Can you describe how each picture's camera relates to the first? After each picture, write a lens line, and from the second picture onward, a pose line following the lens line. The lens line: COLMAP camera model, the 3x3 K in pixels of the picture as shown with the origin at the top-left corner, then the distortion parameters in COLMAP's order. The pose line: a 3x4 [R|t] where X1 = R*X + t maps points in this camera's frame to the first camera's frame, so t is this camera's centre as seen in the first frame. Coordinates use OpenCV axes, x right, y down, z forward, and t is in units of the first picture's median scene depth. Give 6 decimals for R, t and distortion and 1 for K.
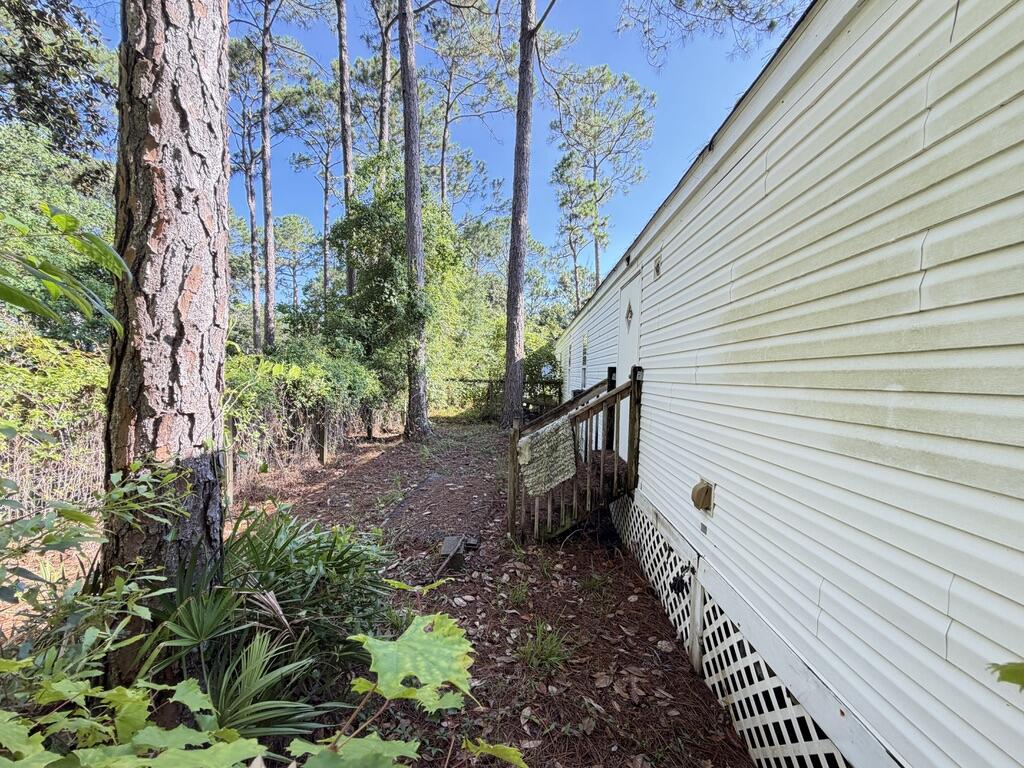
lens RADIAL K [[407.4, 0, 510.4], [0, 407.4, 380.6], [0, 0, 1]] dist [0.000214, 0.000759]
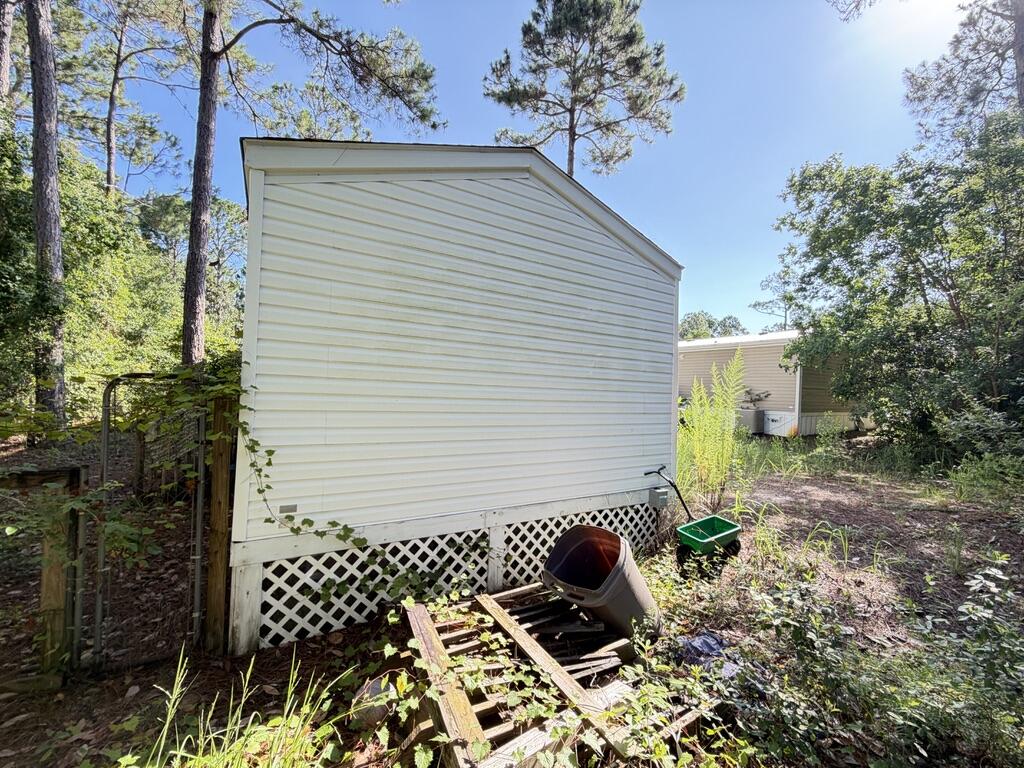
lens RADIAL K [[407.4, 0, 514.5], [0, 407.4, 385.1], [0, 0, 1]] dist [0.000214, 0.000759]
pose [[0.826979, 0.007966, 0.562177, 0.104634], [-0.003518, 0.999953, -0.008994, 0.011623], [-0.562222, 0.005459, 0.826968, -0.299475]]
